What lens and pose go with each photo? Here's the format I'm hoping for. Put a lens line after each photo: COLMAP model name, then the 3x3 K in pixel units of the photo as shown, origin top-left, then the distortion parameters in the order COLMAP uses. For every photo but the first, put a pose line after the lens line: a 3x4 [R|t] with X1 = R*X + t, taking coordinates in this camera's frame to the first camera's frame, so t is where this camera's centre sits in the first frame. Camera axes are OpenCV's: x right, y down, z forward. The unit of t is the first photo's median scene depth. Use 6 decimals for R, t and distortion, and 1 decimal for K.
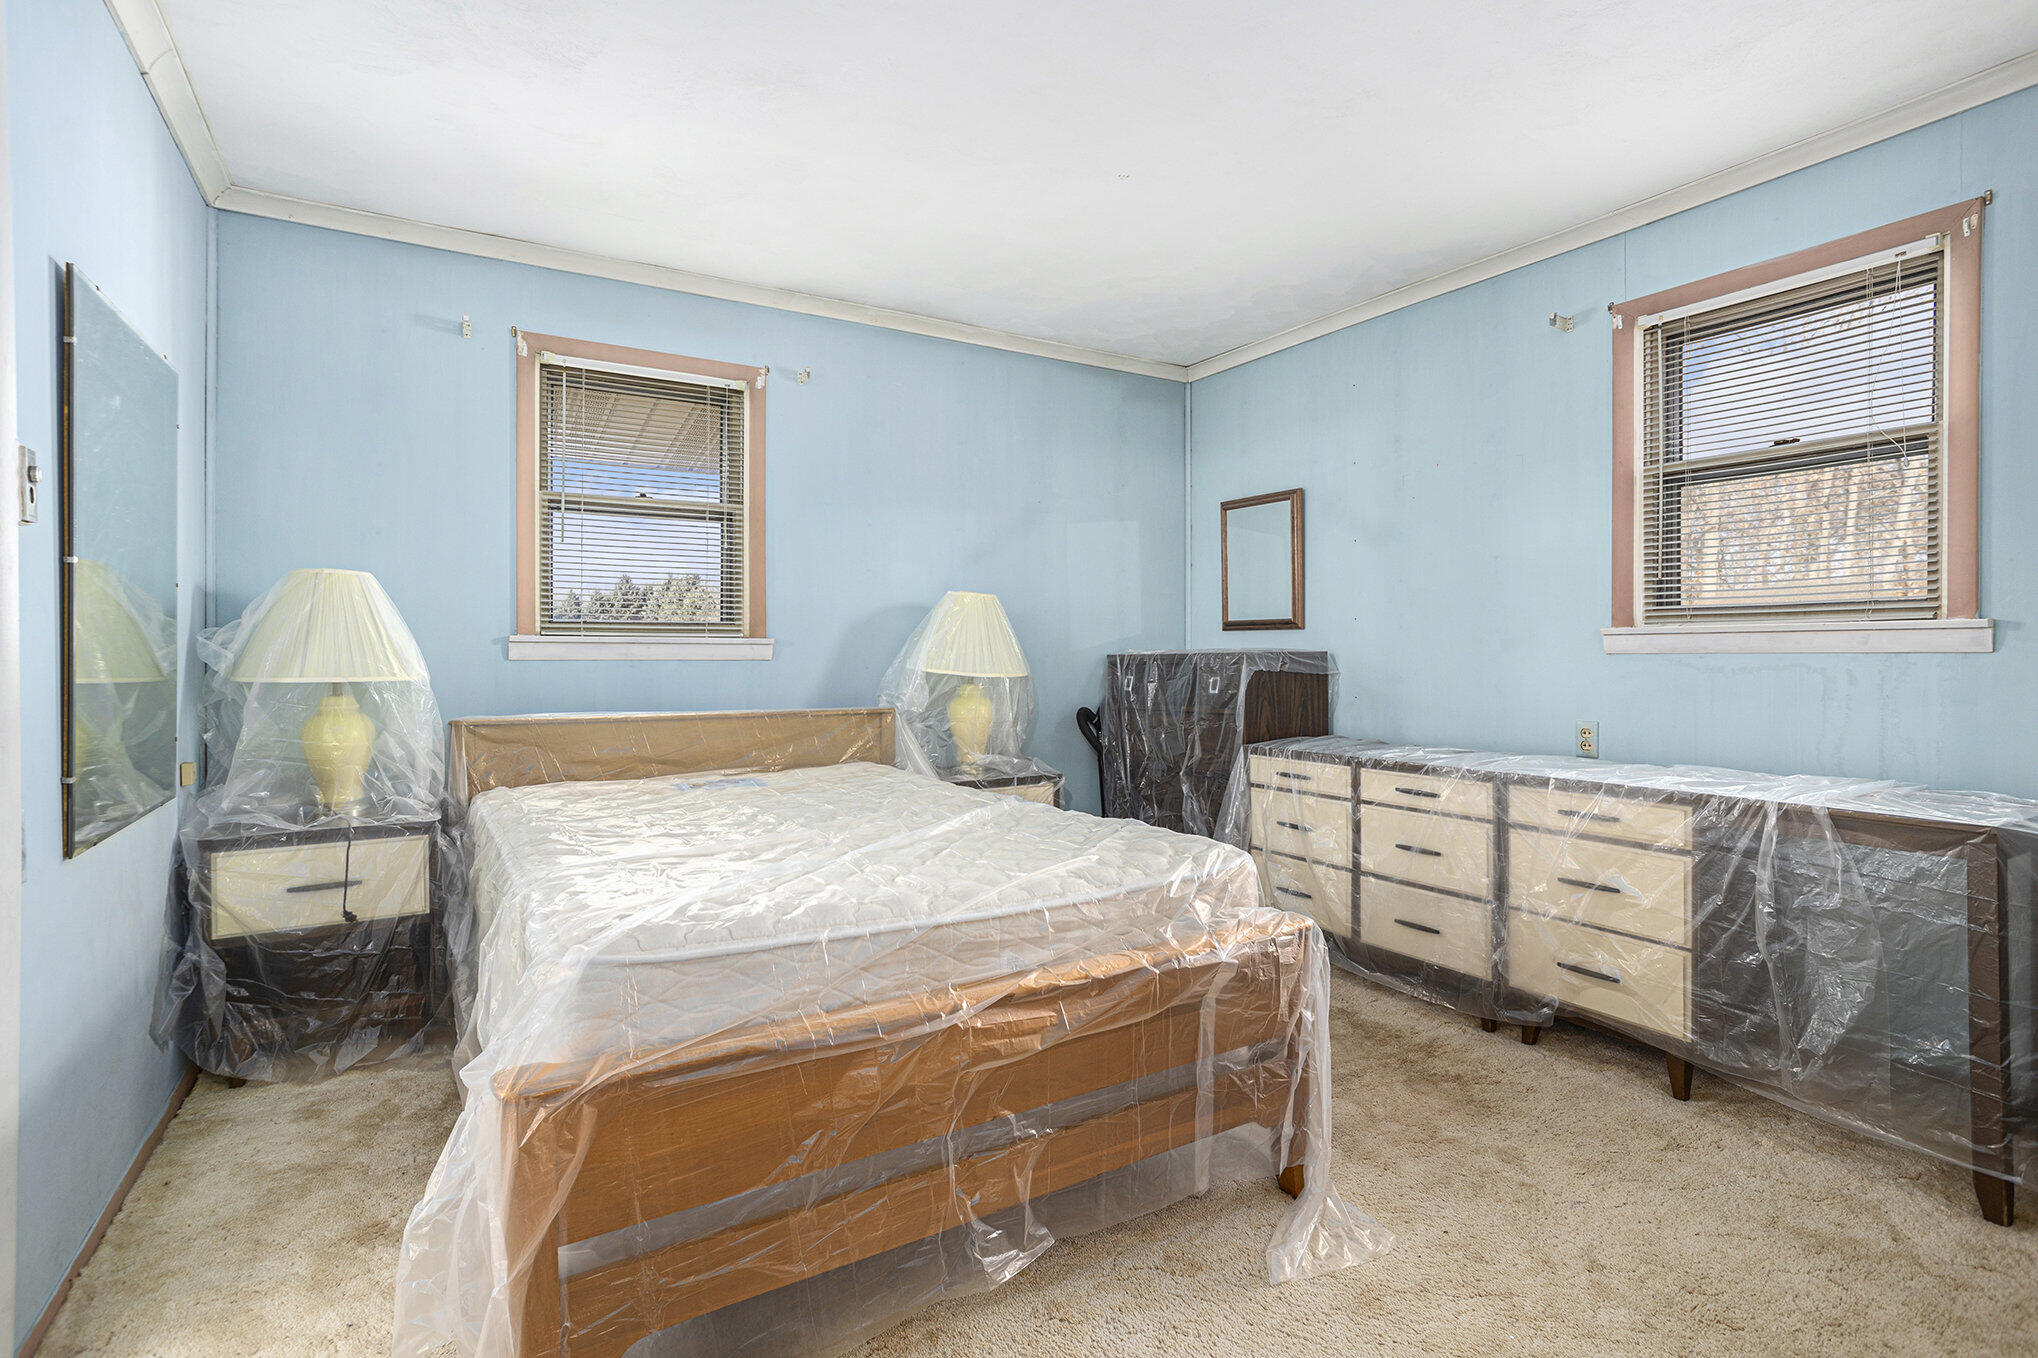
lens RADIAL K [[980.4, 0, 1020.7], [0, 980.4, 672.6], [0, 0, 1]] dist [-0.019698, 0.000525]
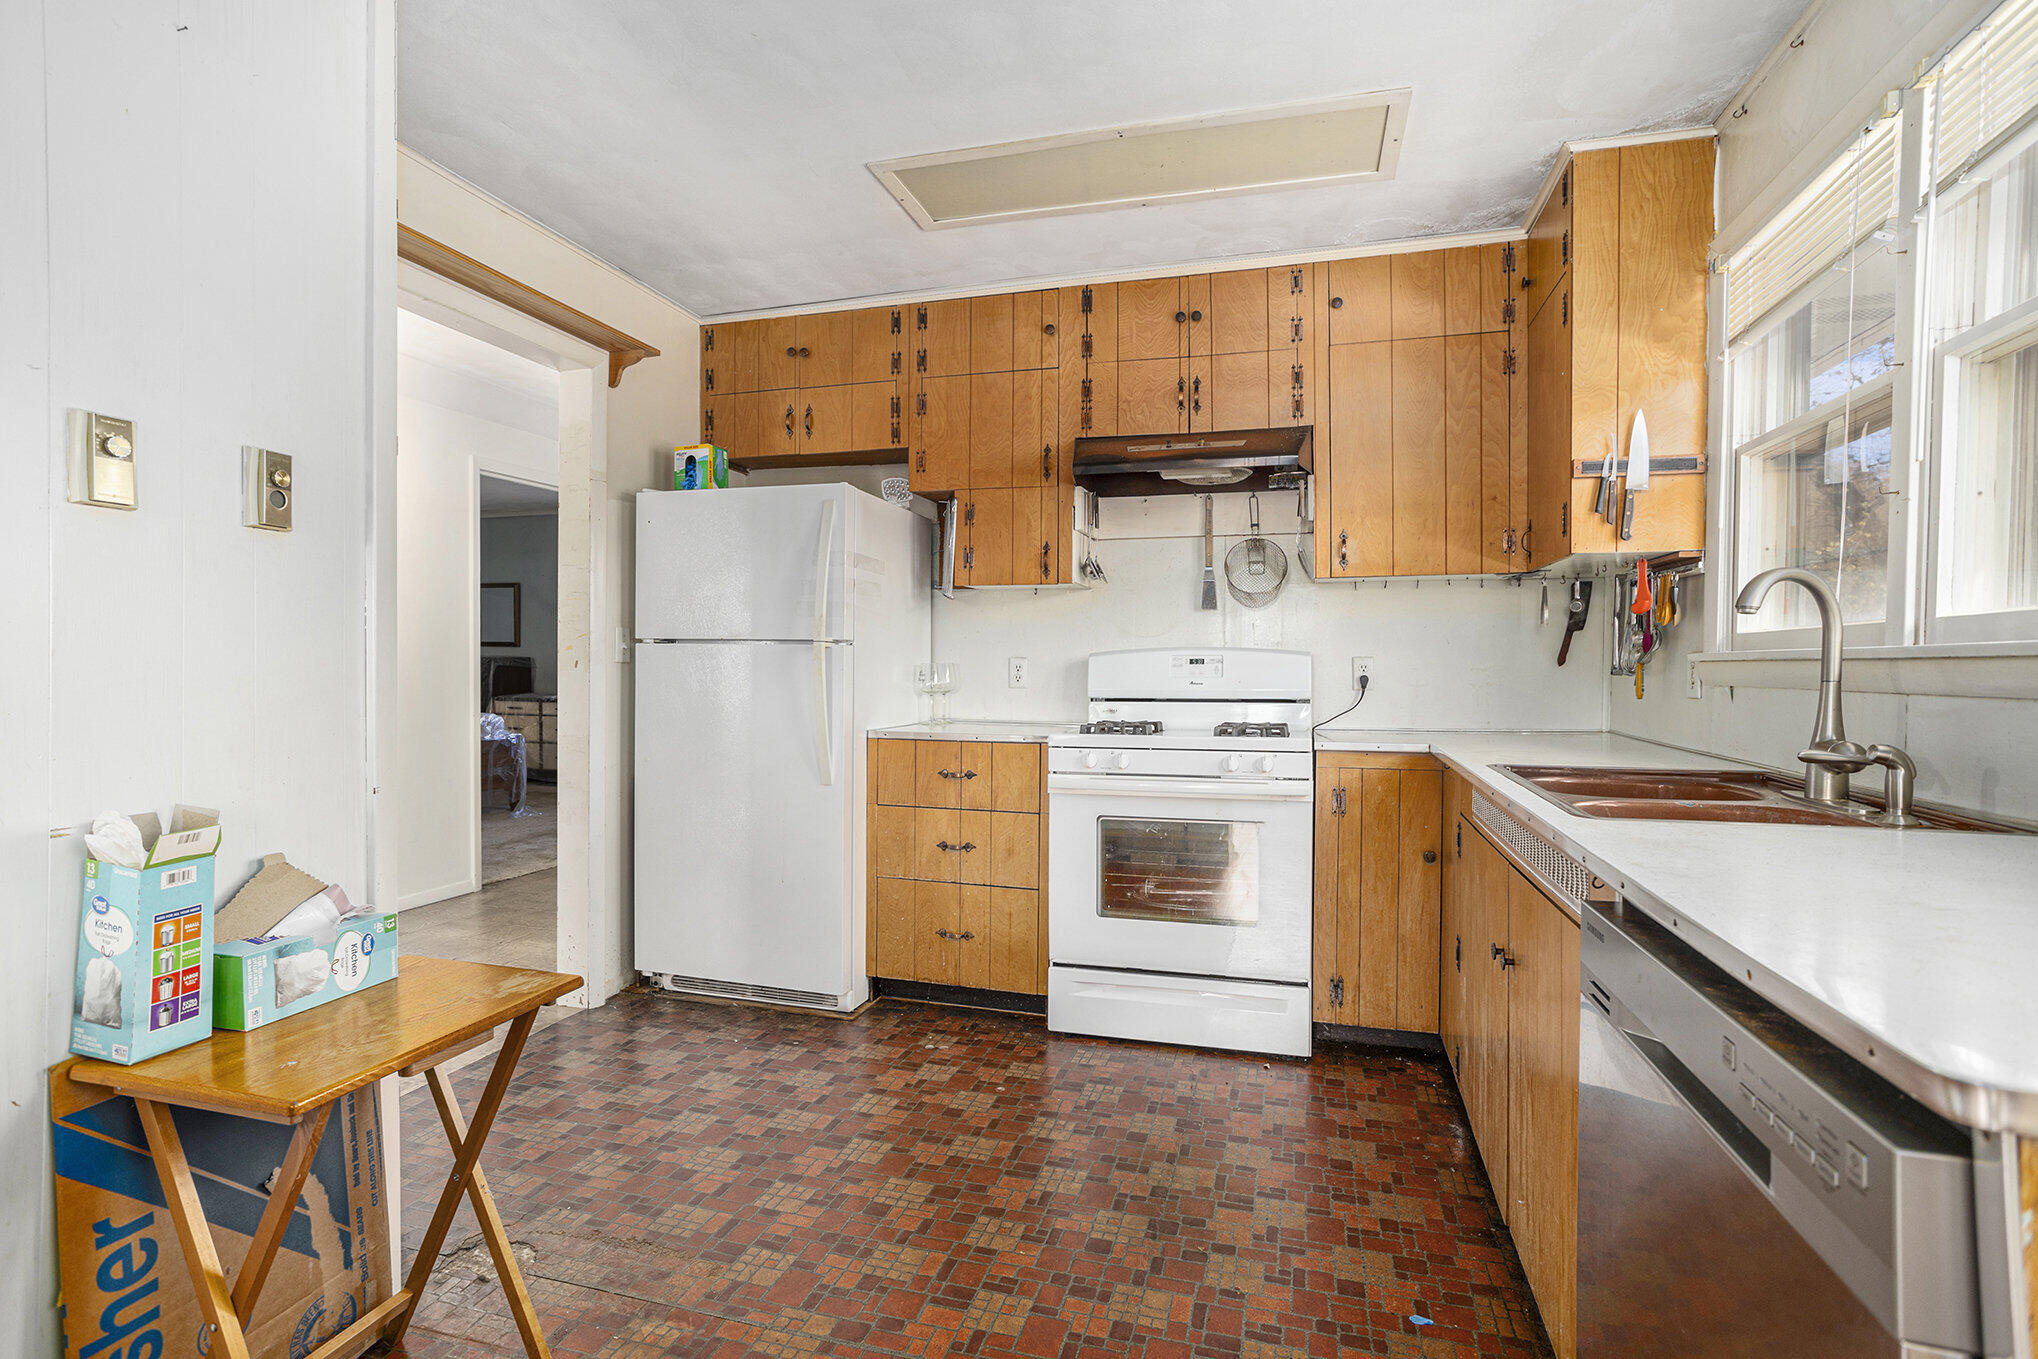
lens RADIAL K [[980.4, 0, 1012.3], [0, 980.4, 680.8], [0, 0, 1]] dist [-0.019698, 0.000525]
pose [[0.736391, -0.002844, 0.676550, -0.491577], [-0.002169, 0.999976, 0.006564, 0.019311], [-0.676553, -0.006301, 0.736367, -1.766171]]
